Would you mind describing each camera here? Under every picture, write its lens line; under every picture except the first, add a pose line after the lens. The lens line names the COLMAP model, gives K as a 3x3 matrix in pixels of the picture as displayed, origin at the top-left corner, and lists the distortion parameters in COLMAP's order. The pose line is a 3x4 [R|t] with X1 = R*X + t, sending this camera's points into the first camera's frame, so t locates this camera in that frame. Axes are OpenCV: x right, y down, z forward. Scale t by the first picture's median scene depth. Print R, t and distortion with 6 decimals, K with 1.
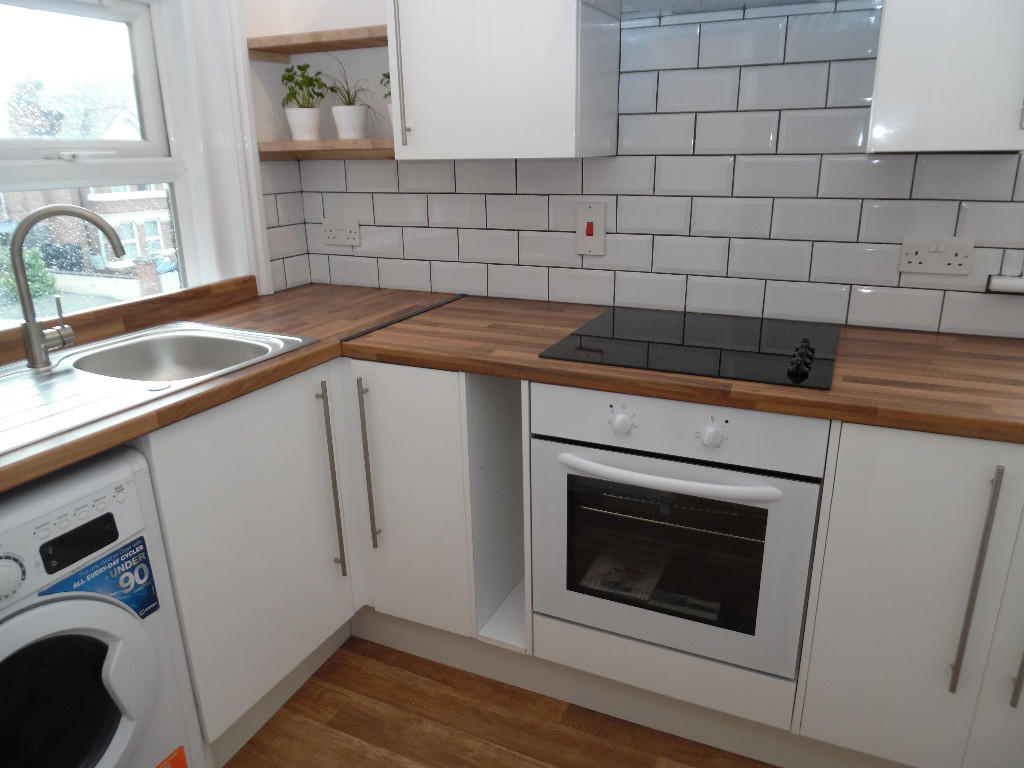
lens RADIAL K [[716.5, 0, 516.4], [0, 716.5, 385.5], [0, 0, 1]] dist [-0.007404, 0.000273]
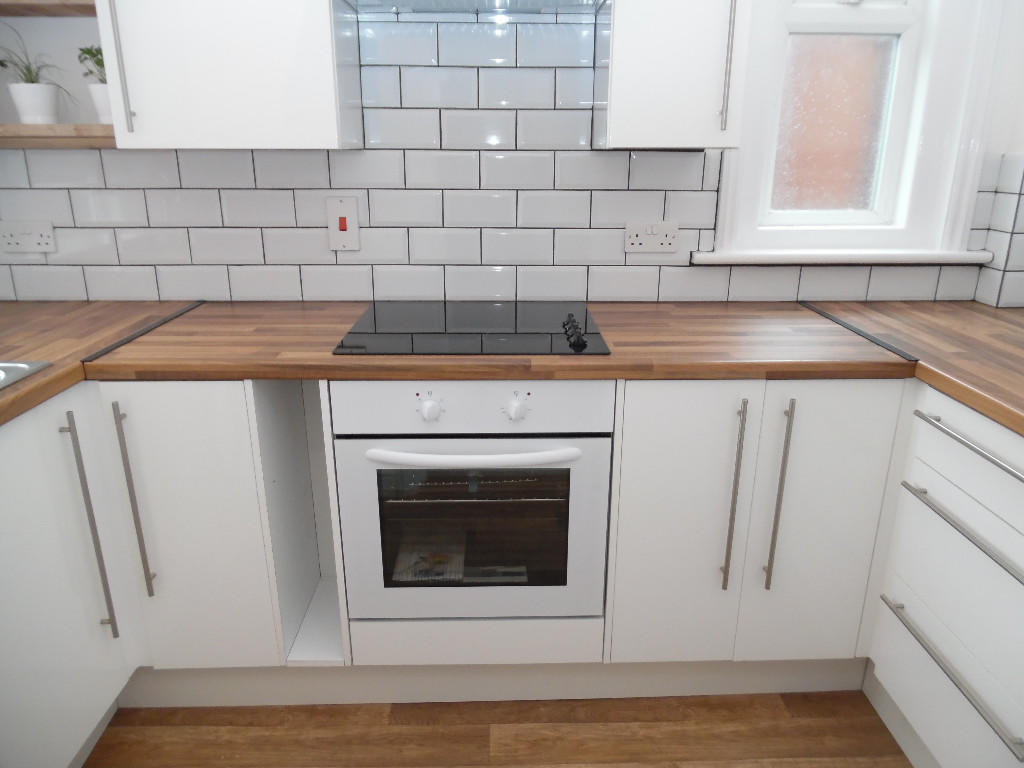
lens RADIAL K [[716.5, 0, 516.4], [0, 716.5, 385.5], [0, 0, 1]] dist [-0.007404, 0.000273]
pose [[0.895427, -0.120018, 0.428726, -0.152700], [0.121925, 0.992270, 0.023128, 0.008508], [-0.428188, 0.031562, 0.903138, 0.024397]]
